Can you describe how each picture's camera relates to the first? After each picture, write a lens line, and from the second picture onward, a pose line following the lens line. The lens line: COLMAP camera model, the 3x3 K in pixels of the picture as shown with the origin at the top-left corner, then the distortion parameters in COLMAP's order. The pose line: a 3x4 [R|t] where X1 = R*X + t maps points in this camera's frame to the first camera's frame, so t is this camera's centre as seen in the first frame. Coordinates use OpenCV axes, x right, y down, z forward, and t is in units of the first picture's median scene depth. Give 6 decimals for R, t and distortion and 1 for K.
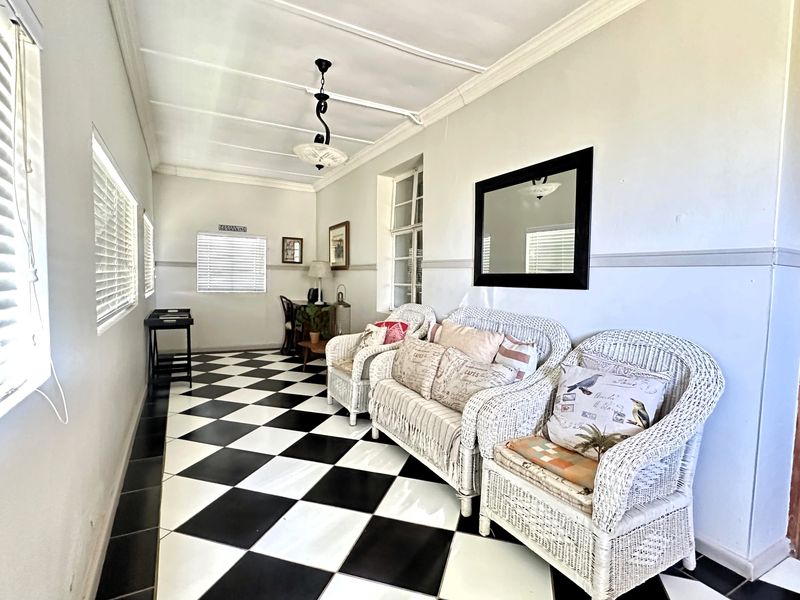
lens RADIAL K [[403.8, 0, 397.6], [0, 403.8, 304.2], [0, 0, 1]] dist [0.067106, 0.000265]
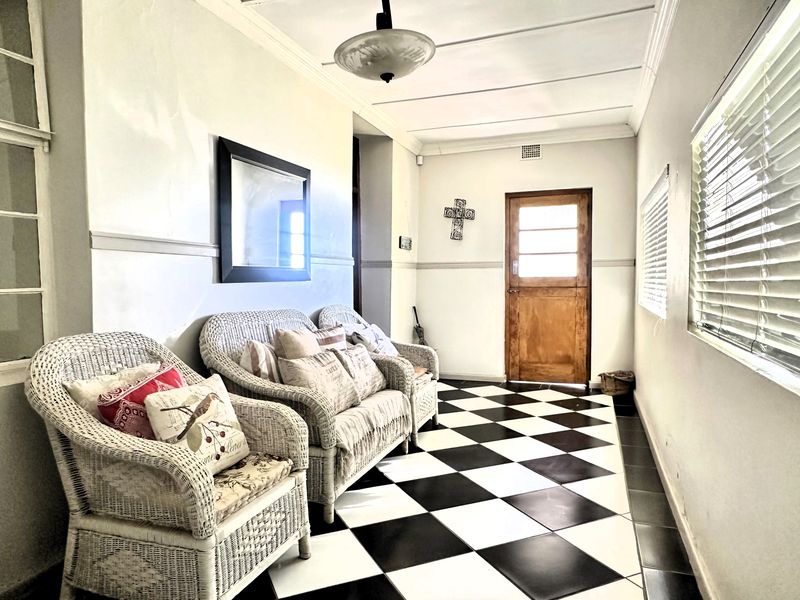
lens RADIAL K [[516.5, 0, 401.7], [0, 516.5, 303.4], [0, 0, 1]] dist [0.004829, 0.000904]
pose [[-0.659974, -0.047603, 0.749779, -0.337494], [0.042677, 0.994004, 0.100674, -0.041838], [-0.750075, 0.098441, -0.653985, 0.657229]]
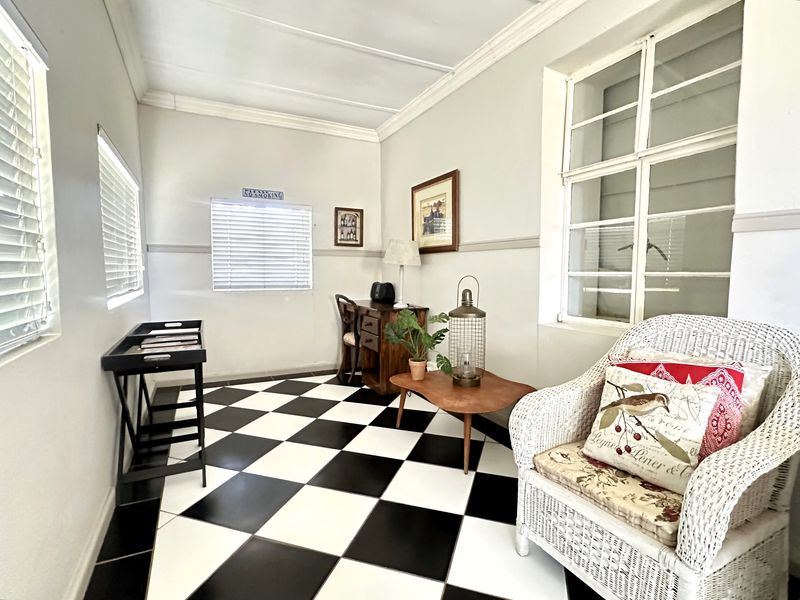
lens RADIAL K [[403.8, 0, 405.1], [0, 403.8, 295.3], [0, 0, 1]] dist [0.067106, 0.000265]
pose [[0.999840, -0.017093, -0.005298, -0.178491], [0.017101, 0.999853, 0.001322, -0.018692], [0.005275, -0.001412, 0.999985, 0.350626]]
